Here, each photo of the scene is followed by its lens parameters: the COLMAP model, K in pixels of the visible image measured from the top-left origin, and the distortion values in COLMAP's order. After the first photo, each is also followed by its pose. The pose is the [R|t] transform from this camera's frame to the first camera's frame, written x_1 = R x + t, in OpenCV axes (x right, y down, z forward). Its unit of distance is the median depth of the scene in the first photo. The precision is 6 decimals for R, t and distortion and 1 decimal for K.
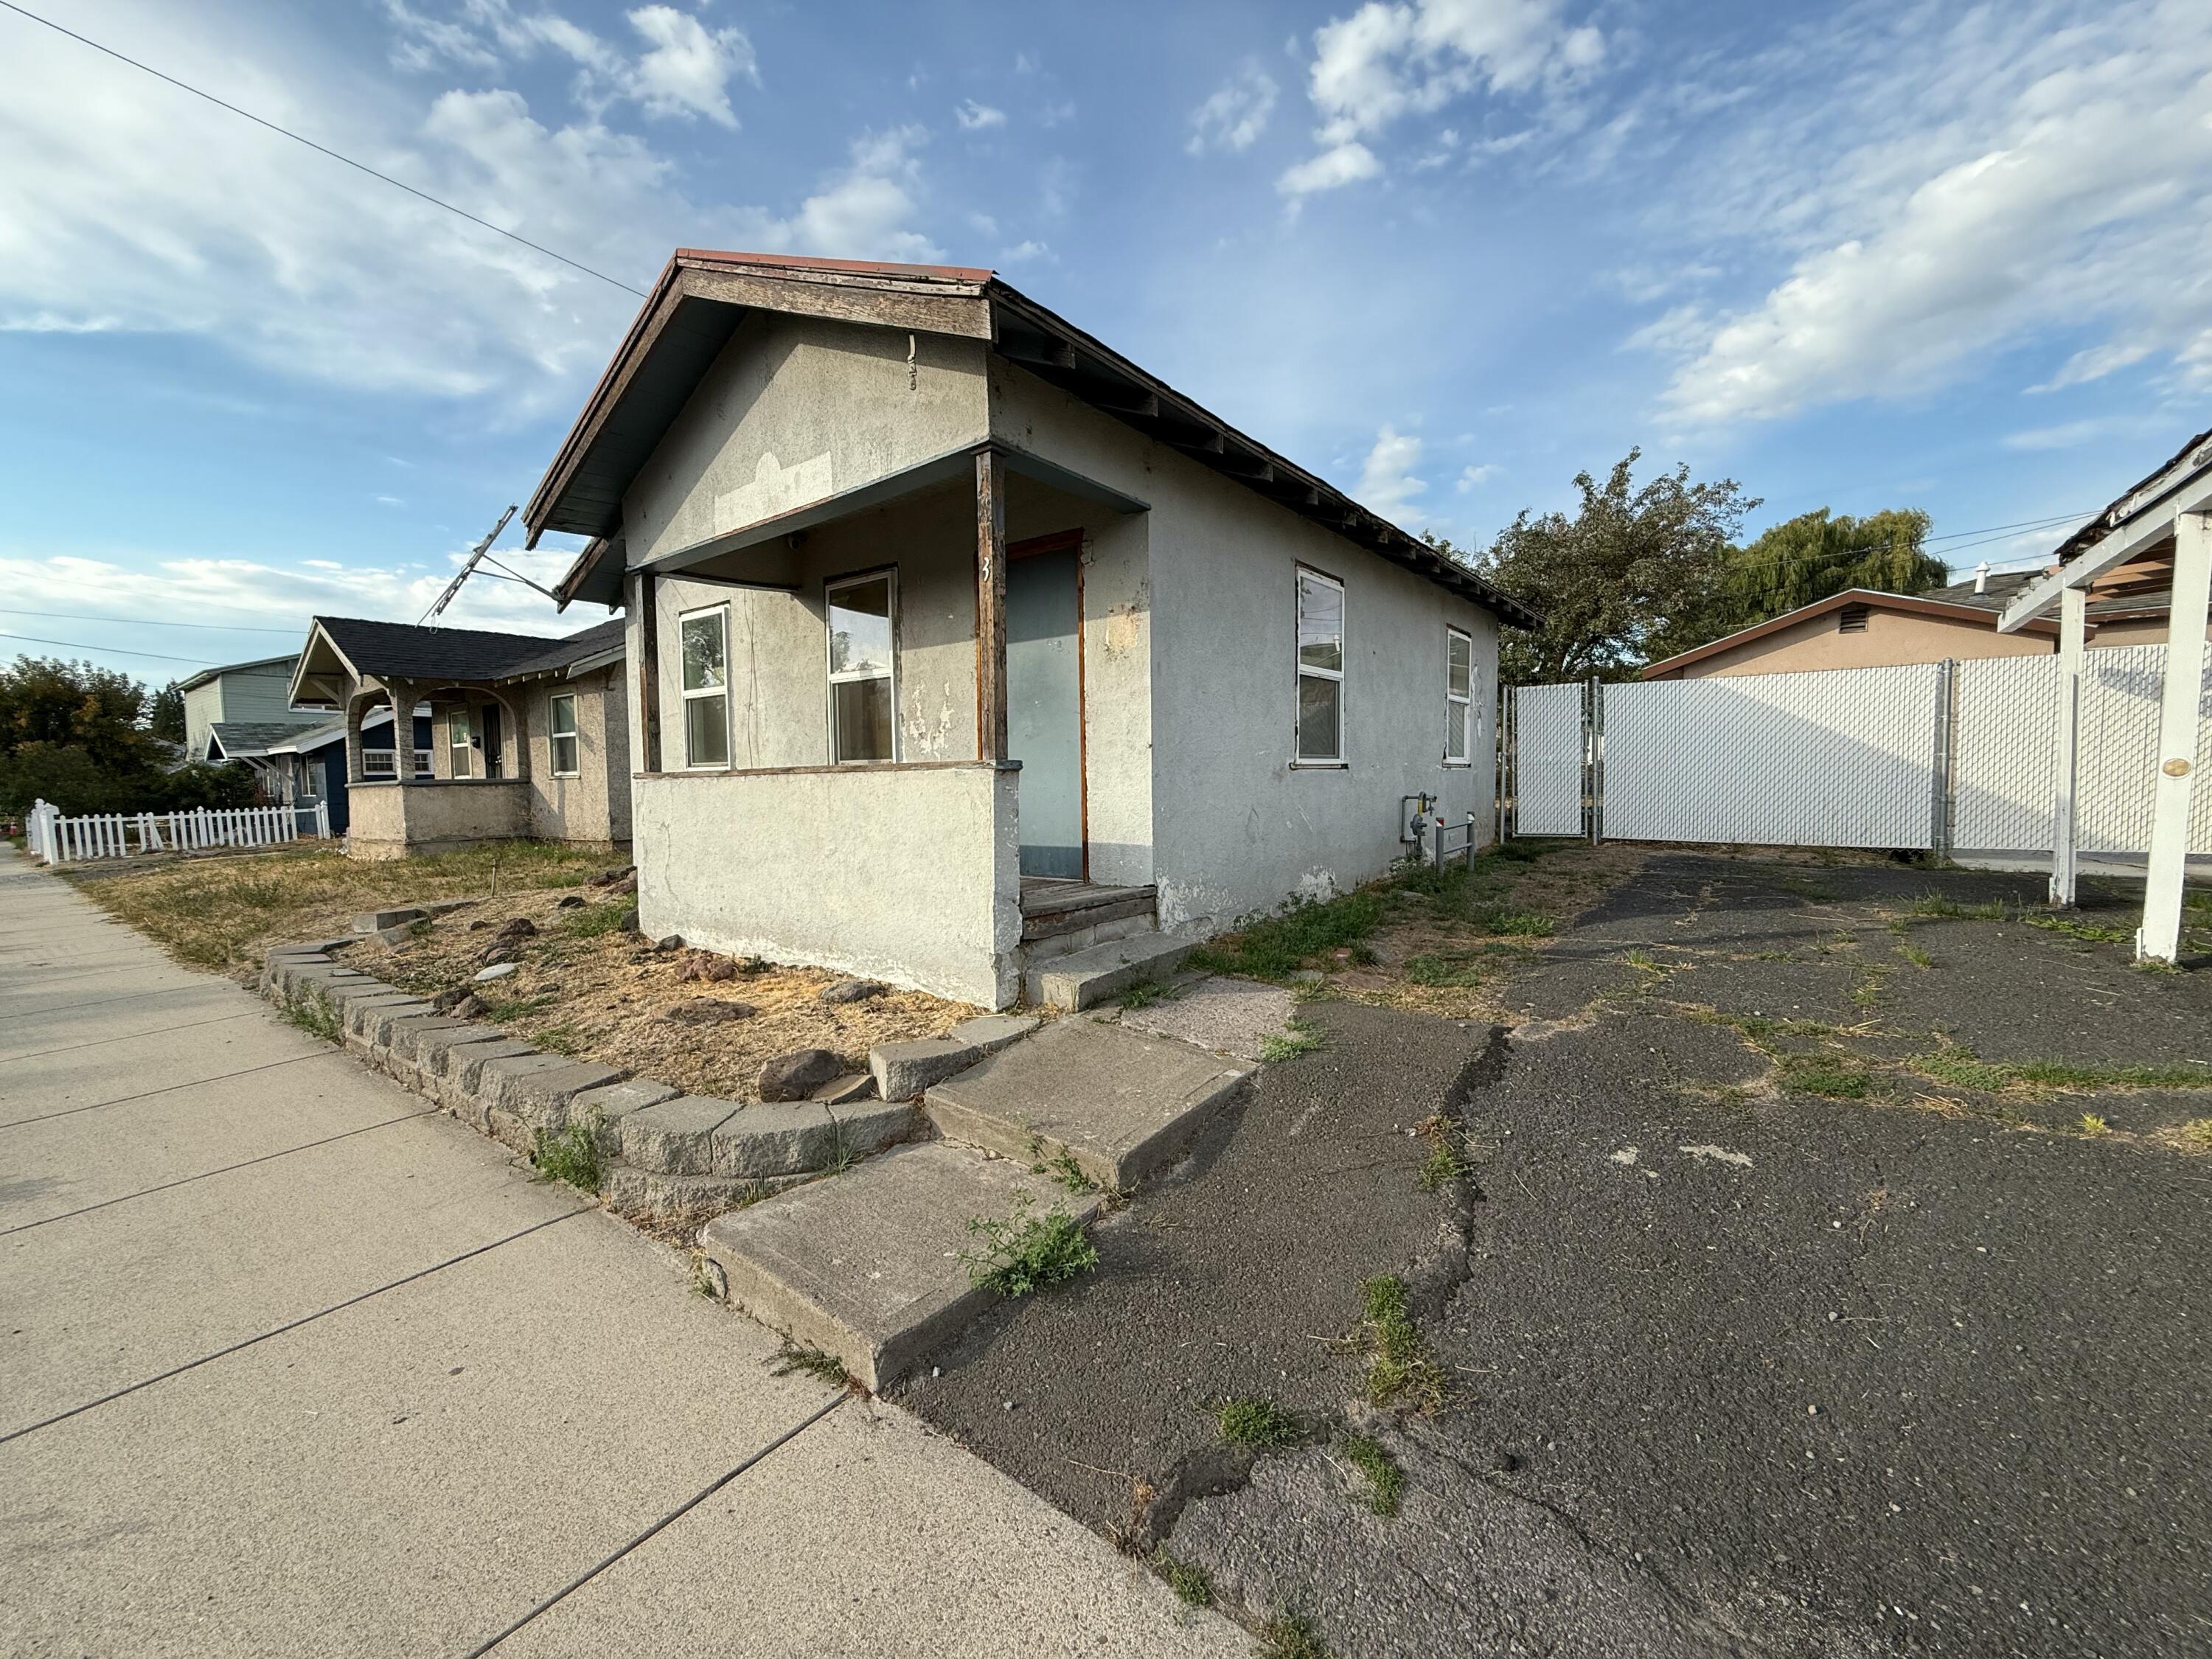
lens RADIAL K [[877.4, 0, 1106.0], [0, 877.4, 829.5], [0, 0, 1]] dist [0.000946, -0.000361]
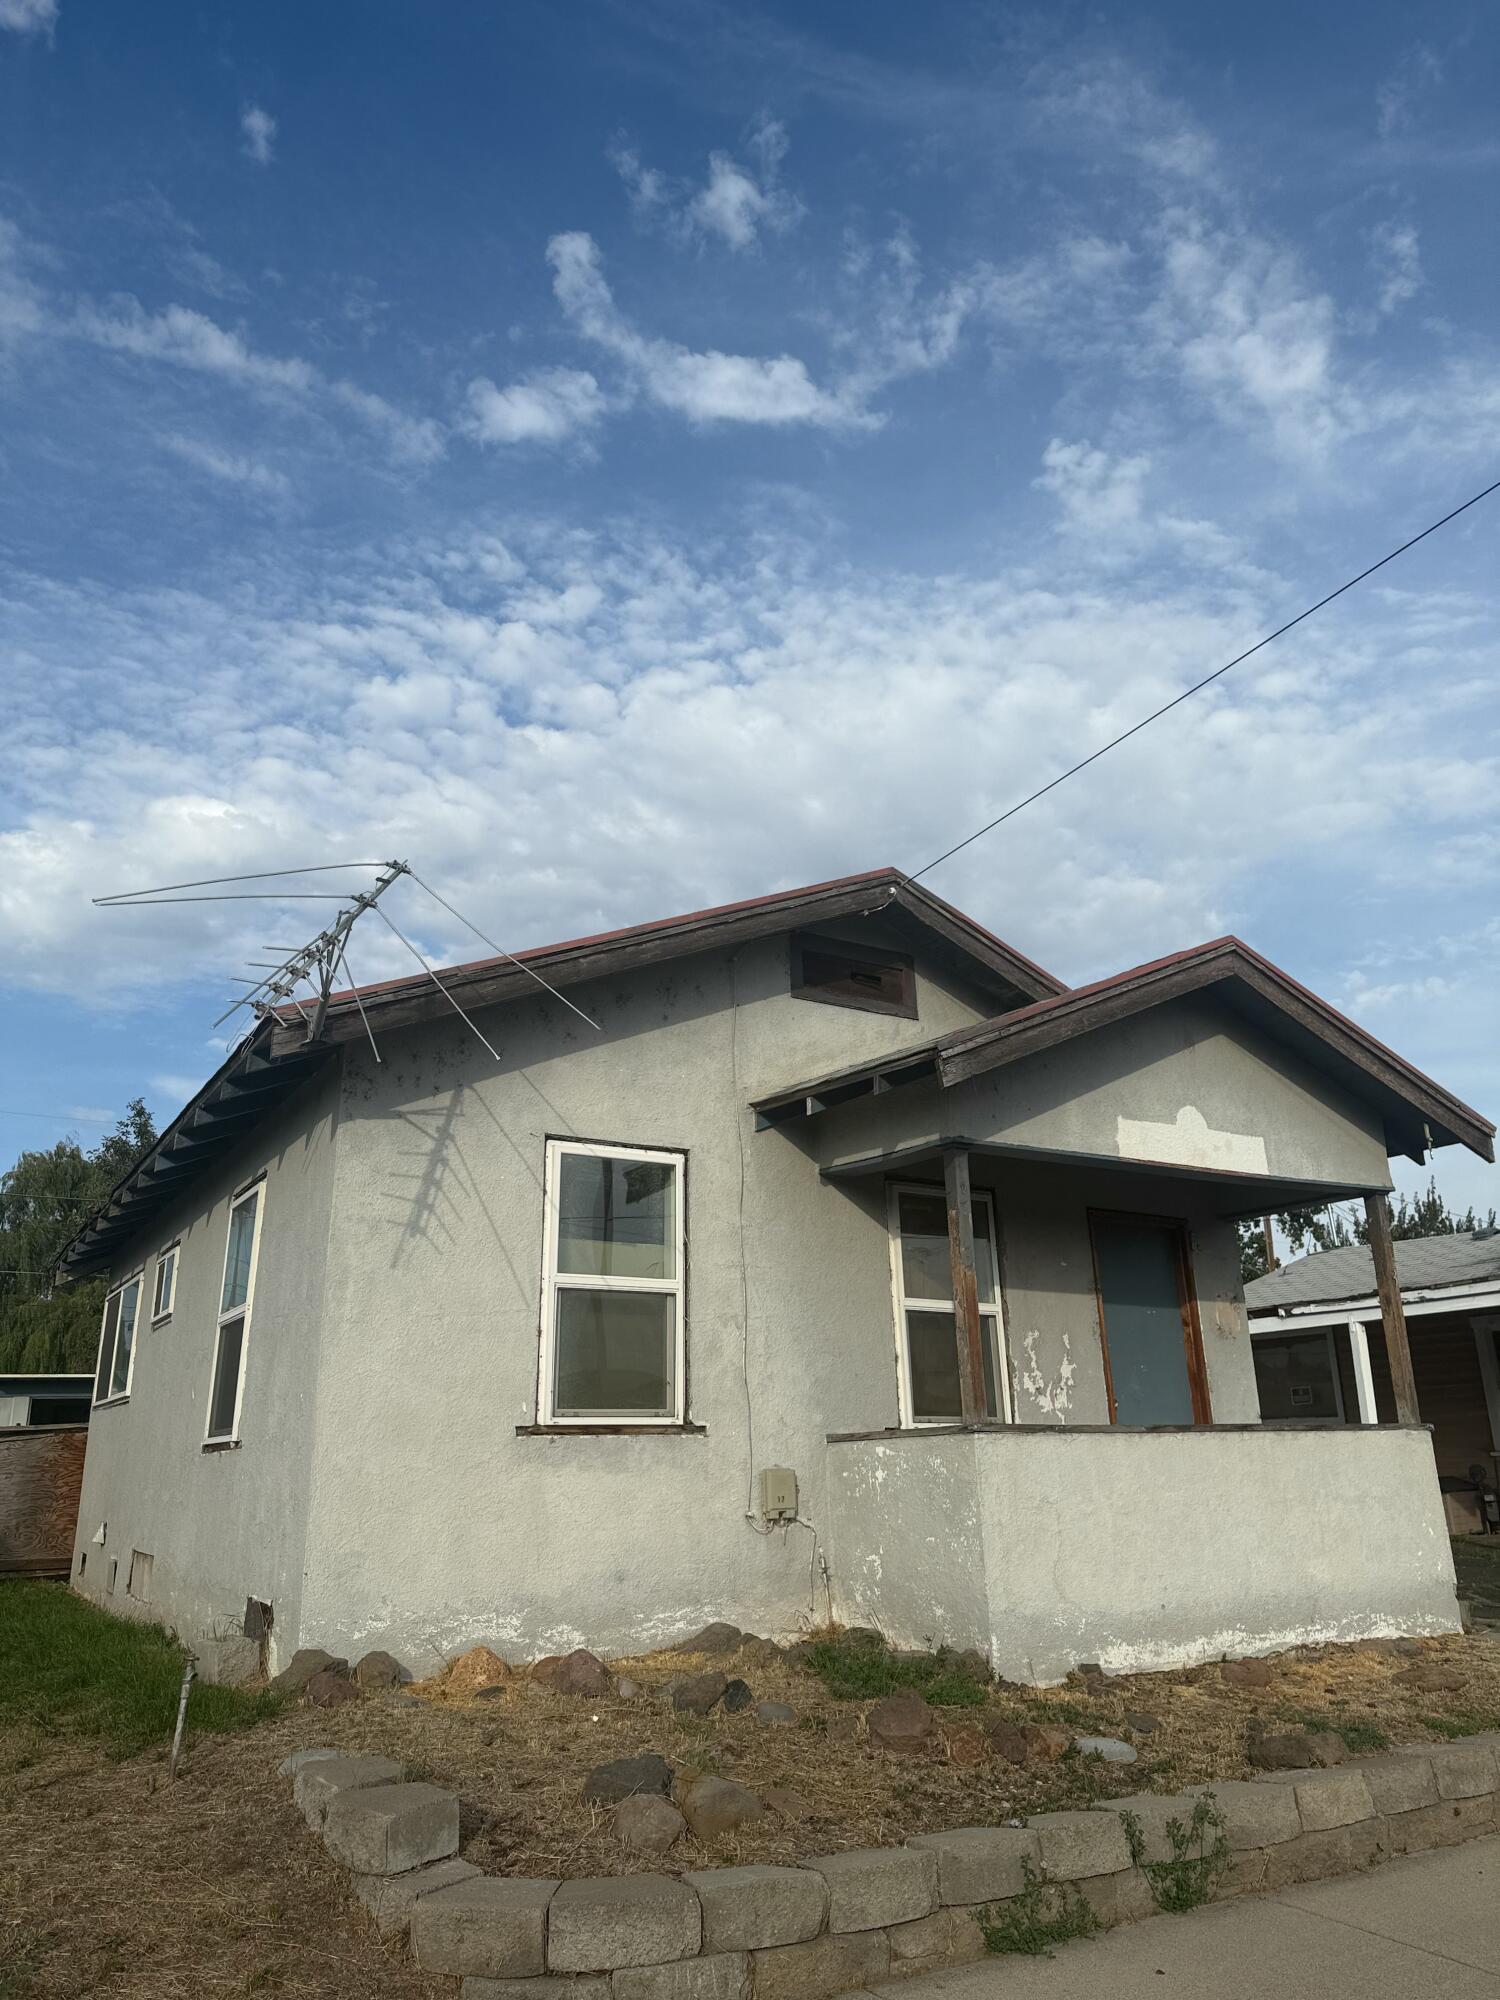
lens RADIAL K [[1411.6, 0, 727.1], [0, 1411.6, 984.4], [0, 0, 1]] dist [-0.003787, -0.002343]
pose [[0.375159, 0.308926, 0.873969, -2.014779], [0.065450, 0.931651, -0.357410, -0.004075], [-0.924647, 0.191287, 0.329298, 0.896118]]
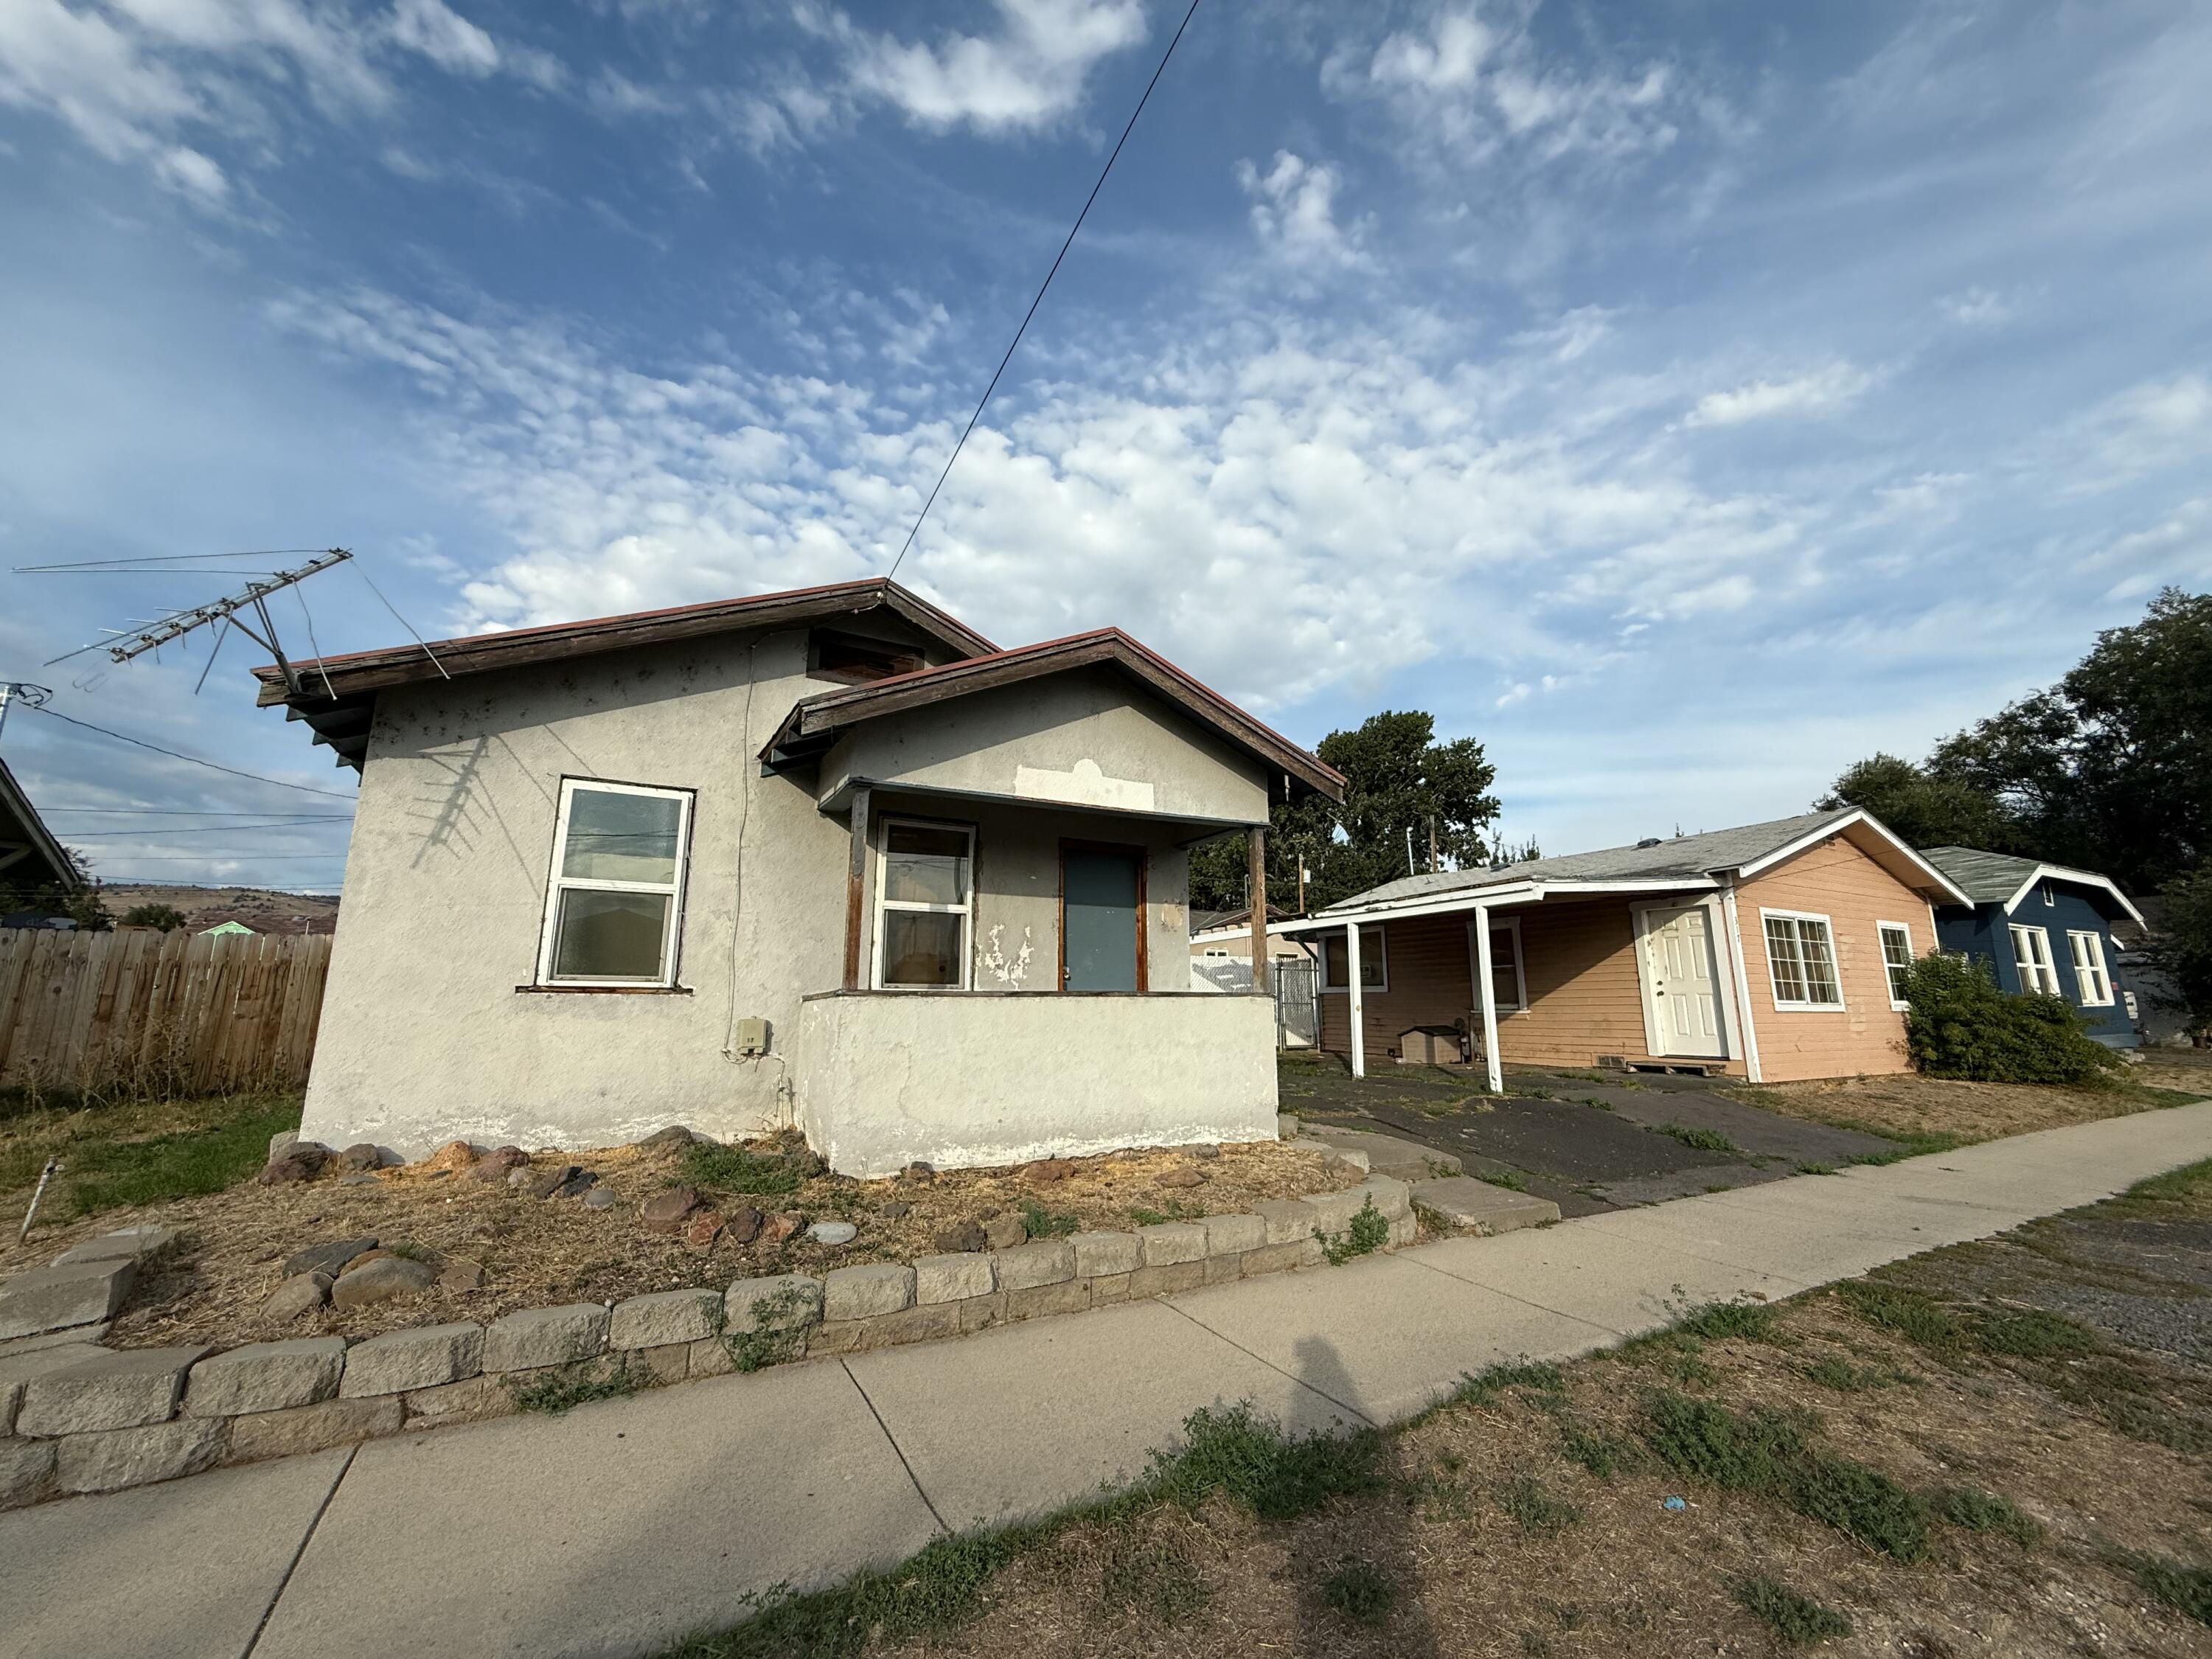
lens RADIAL K [[884.8, 0, 1104.1], [0, 884.8, 838.0], [0, 0, 1]] dist [0.001030, -0.000113]
pose [[0.410019, 0.186001, 0.892910, -1.529815], [0.046832, 0.973401, -0.224273, 0.001408], [-0.910874, 0.133772, 0.390402, 0.437975]]
